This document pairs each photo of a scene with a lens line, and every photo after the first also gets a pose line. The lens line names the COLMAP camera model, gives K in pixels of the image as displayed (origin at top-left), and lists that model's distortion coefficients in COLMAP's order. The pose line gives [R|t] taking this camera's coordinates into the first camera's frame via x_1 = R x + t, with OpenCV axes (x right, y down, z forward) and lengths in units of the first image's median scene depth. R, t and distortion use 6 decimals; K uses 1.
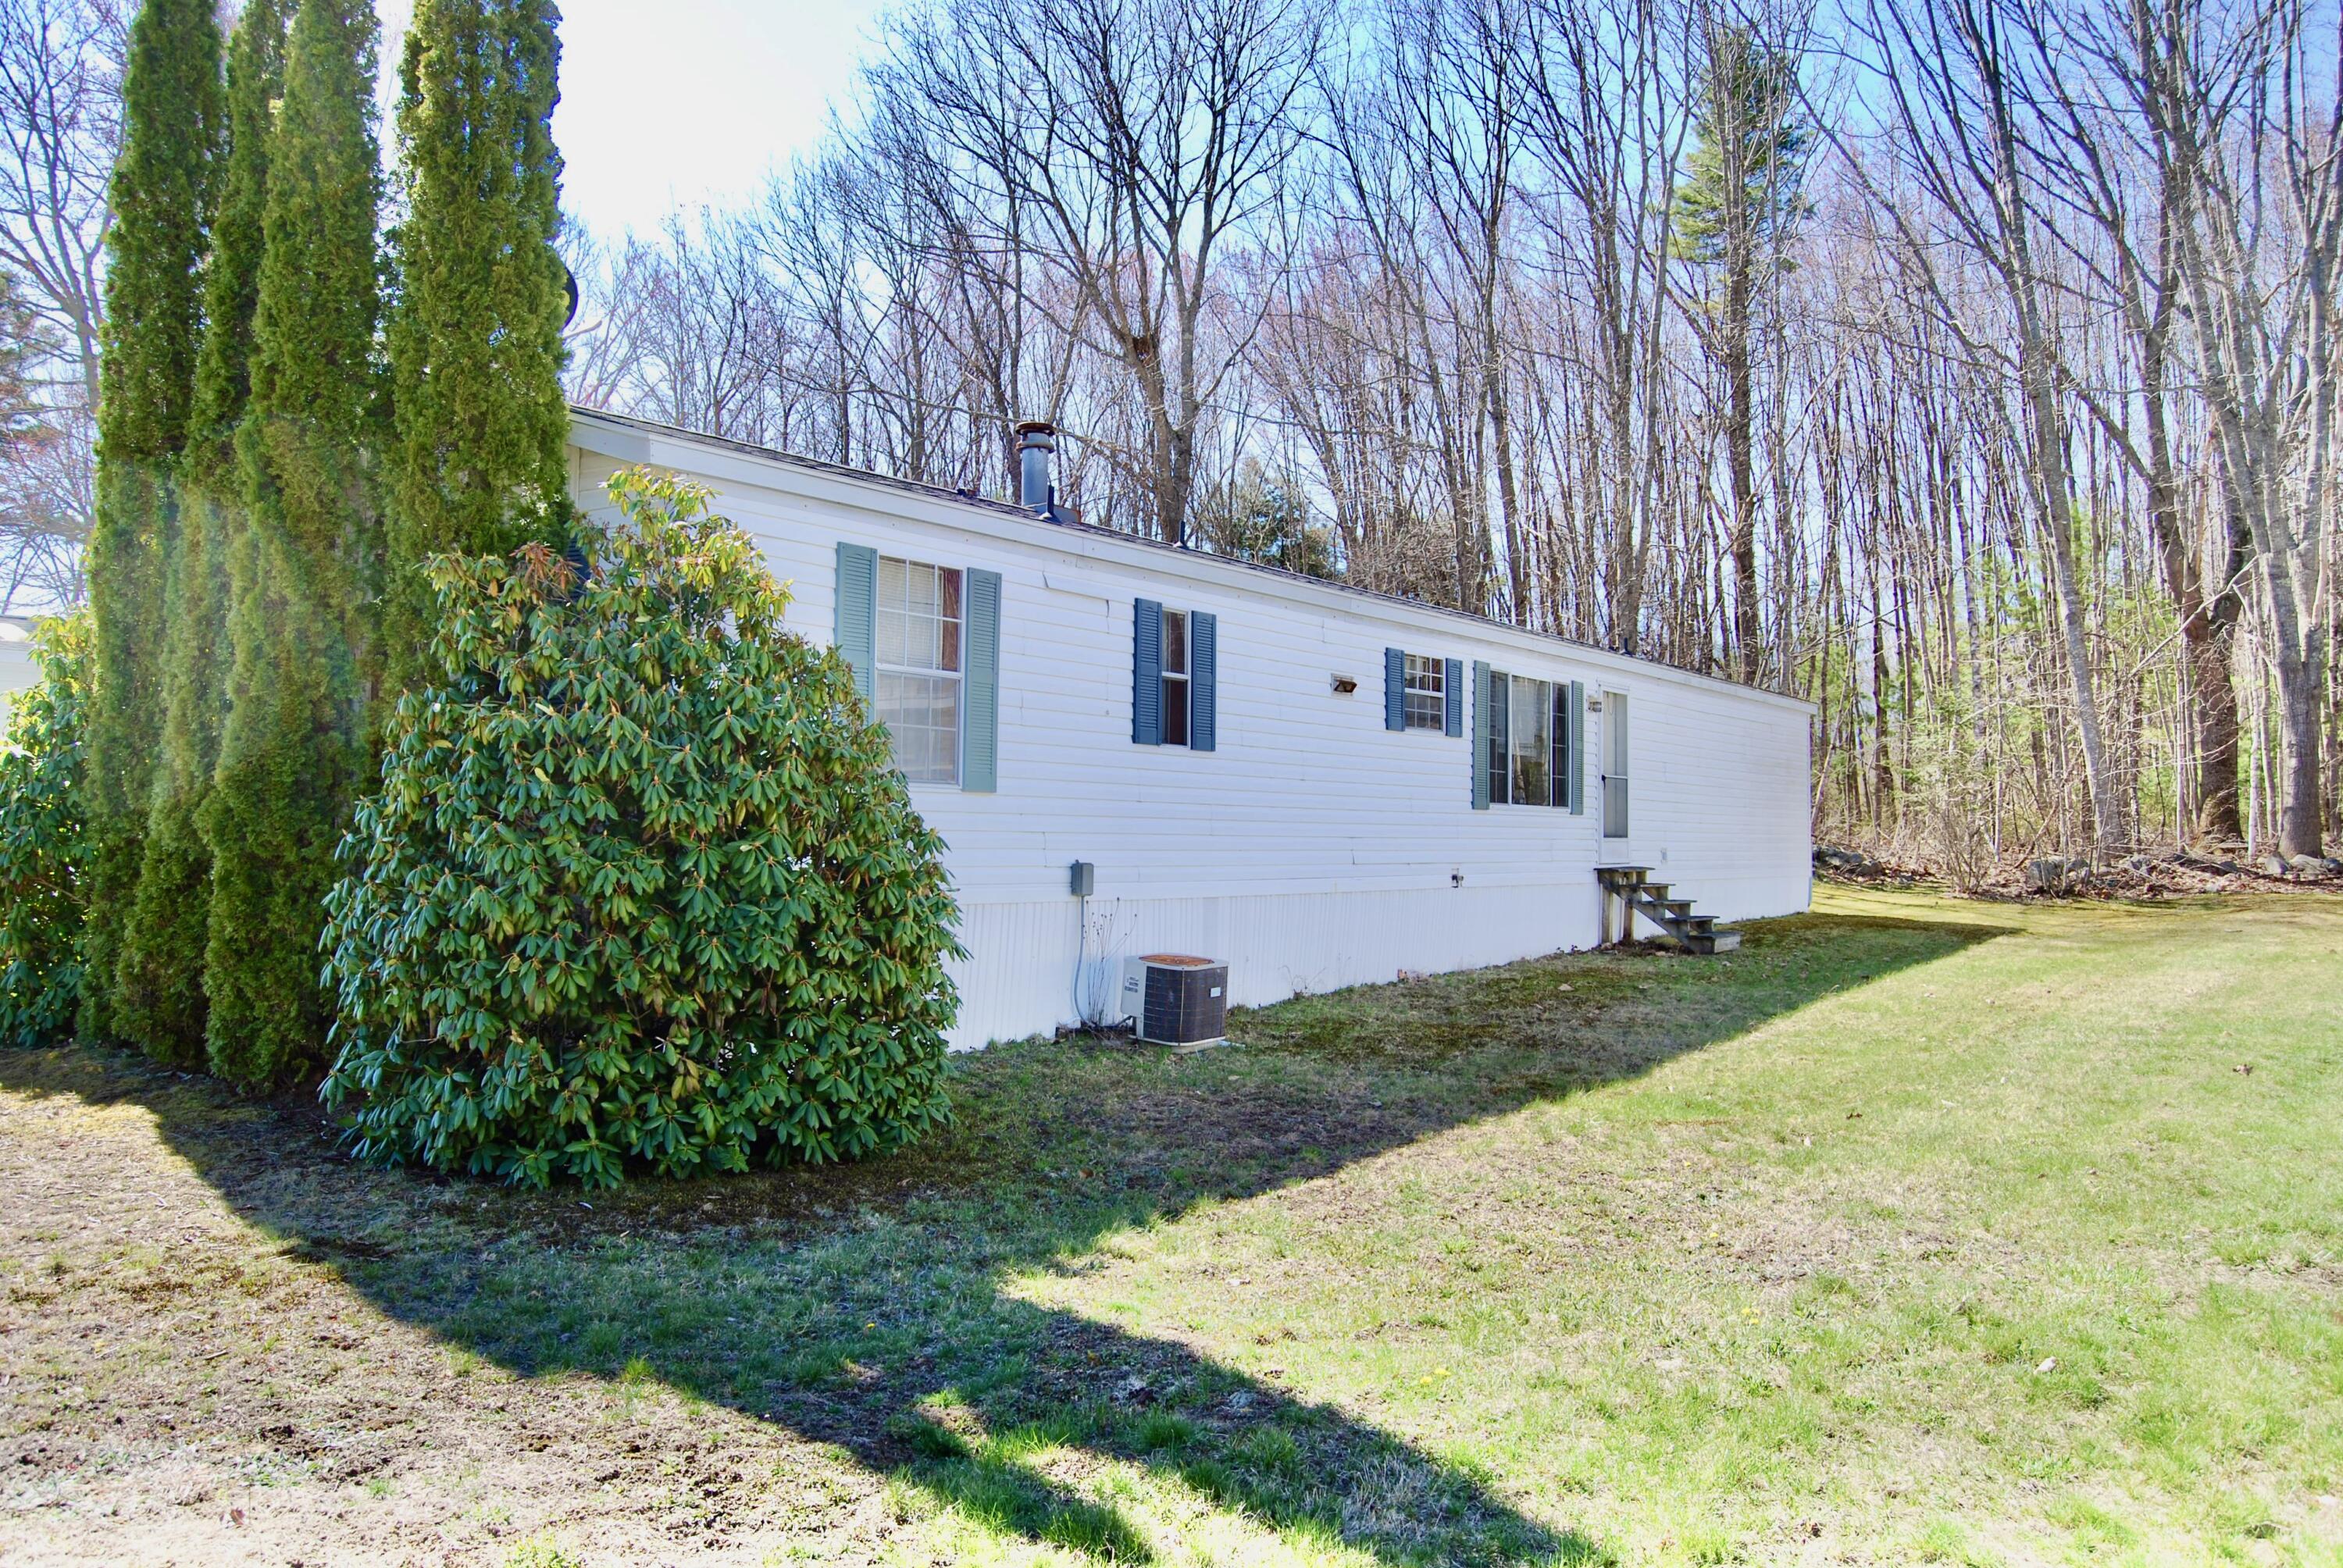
lens RADIAL K [[1807.3, 0, 1171.5], [0, 1807.3, 784.0], [0, 0, 1]] dist [-0.079776, 0.009912]
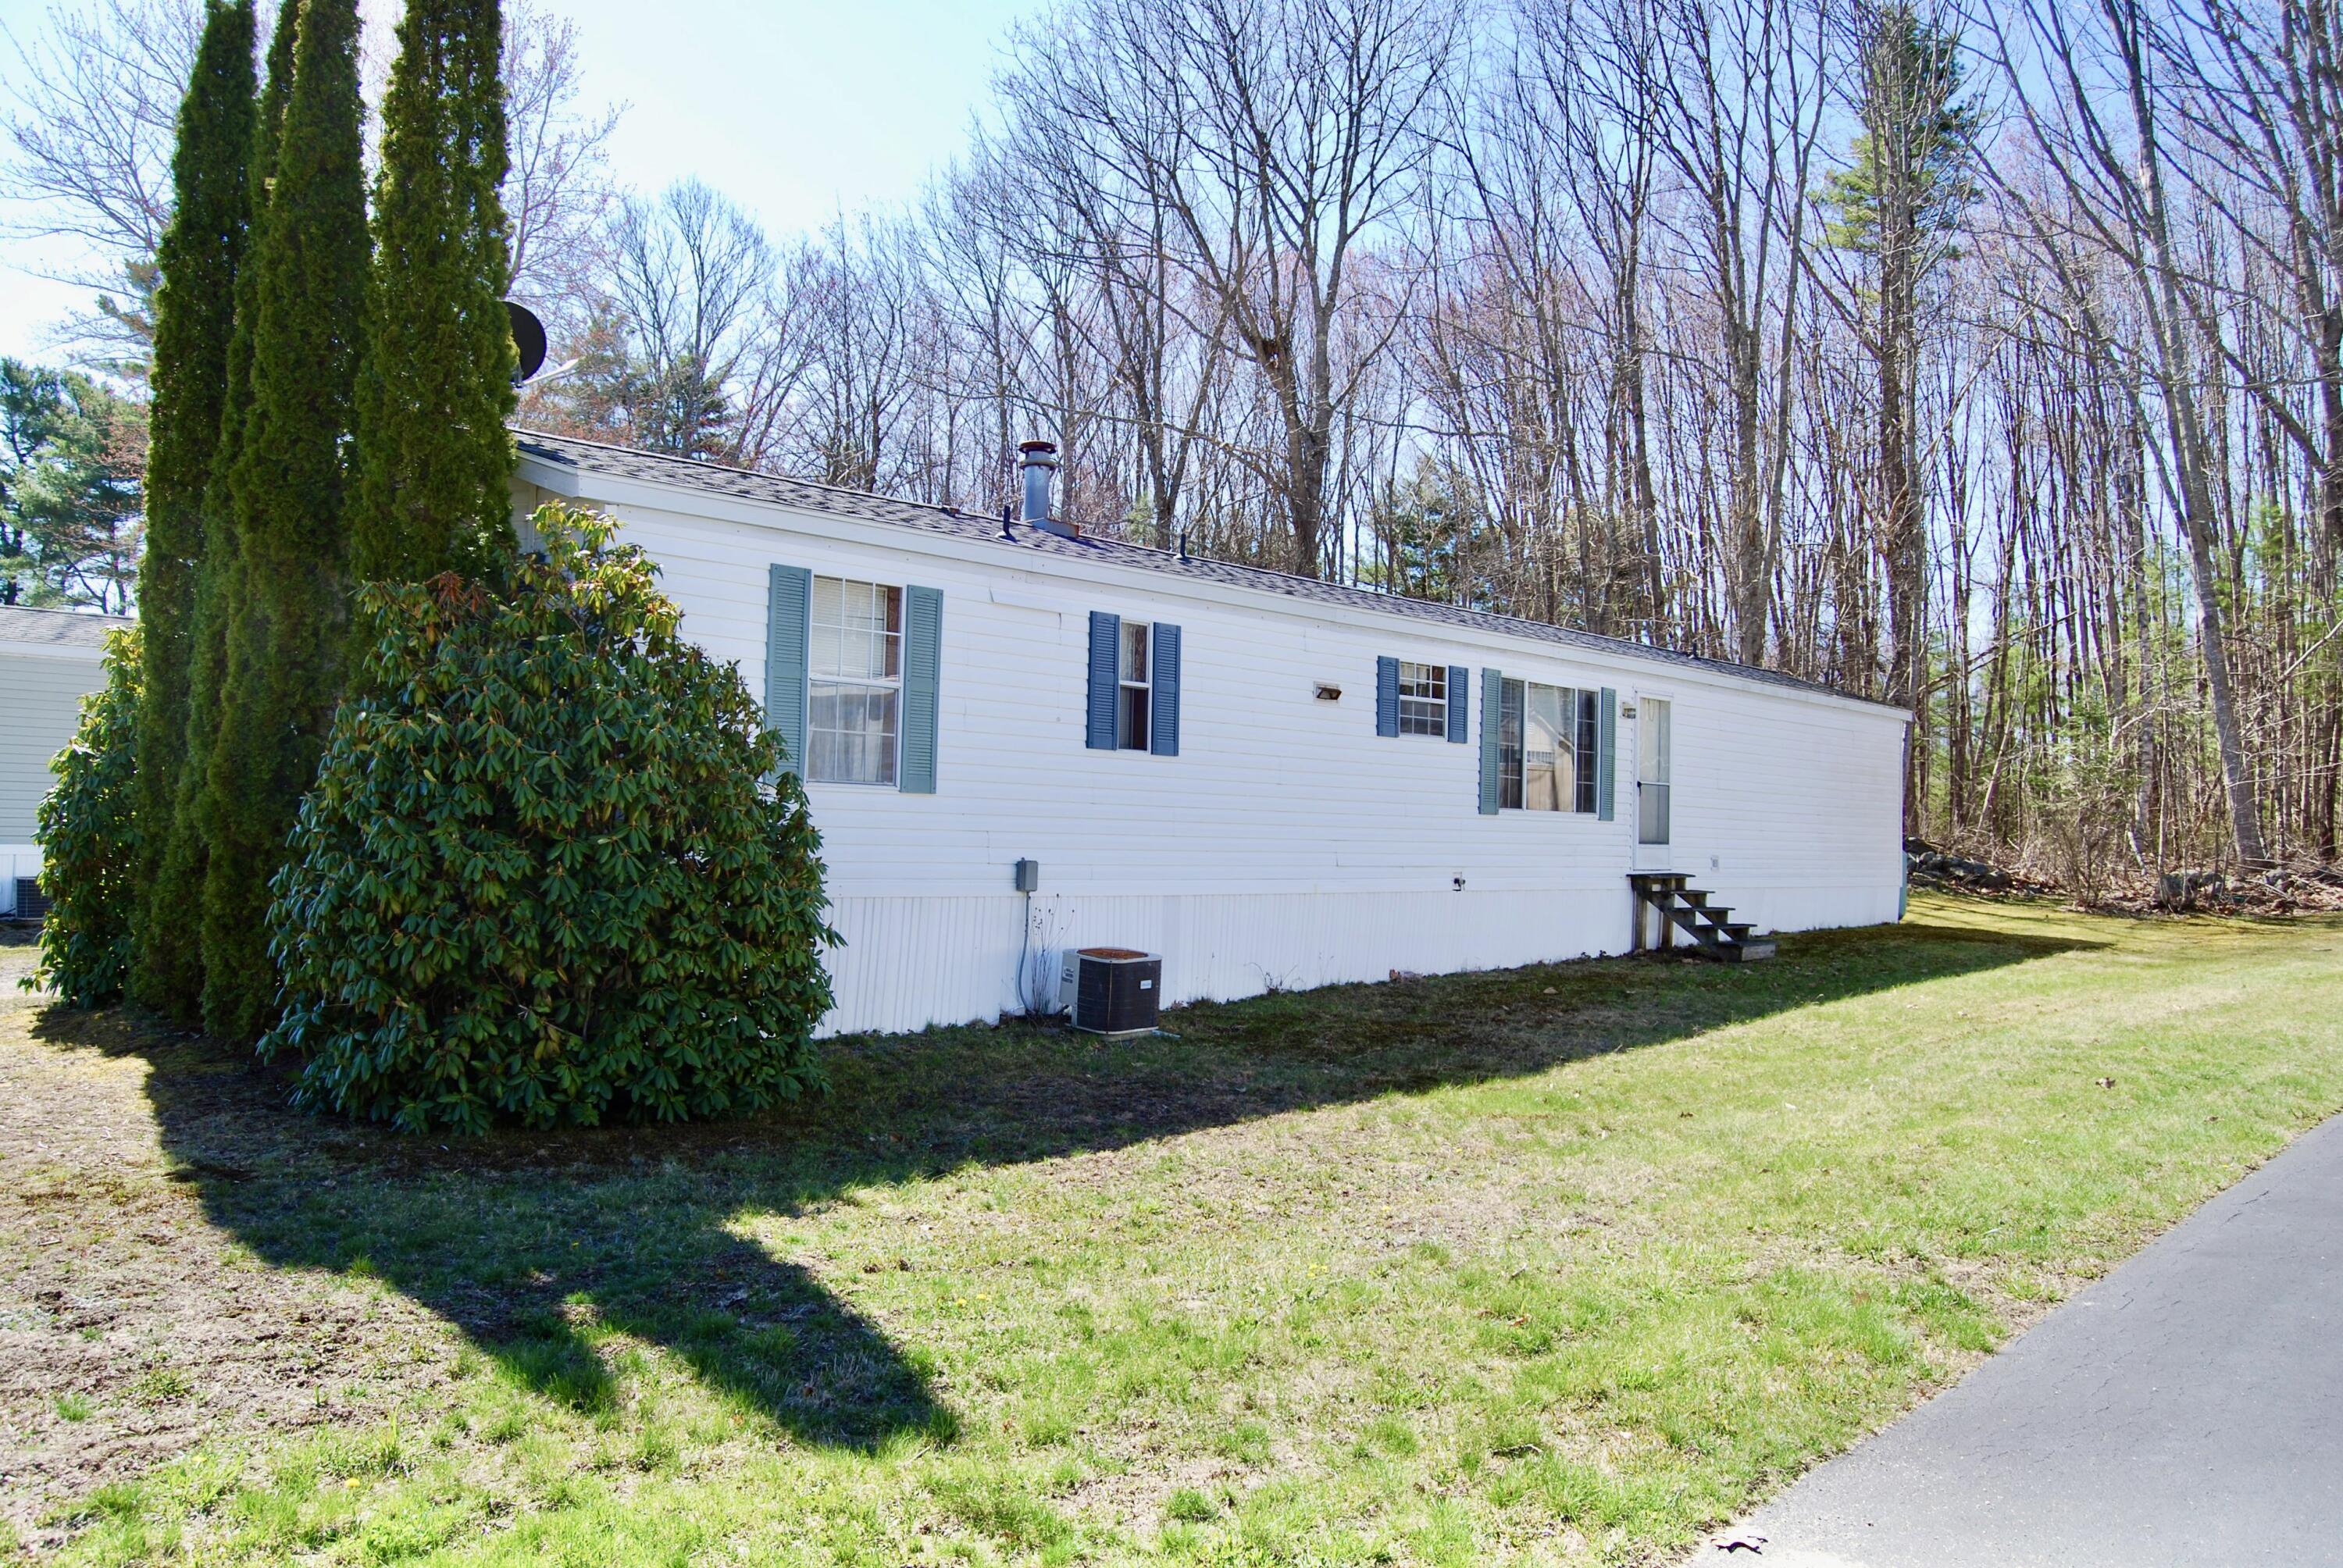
lens RADIAL K [[1833.9, 0, 1166.6], [0, 1833.9, 795.1], [0, 0, 1]] dist [-0.092307, 0.034589]
pose [[0.993370, 0.009988, -0.114523, 0.155964], [-0.009278, 0.999934, 0.006730, -0.002914], [0.114583, -0.005622, 0.993398, -0.062632]]
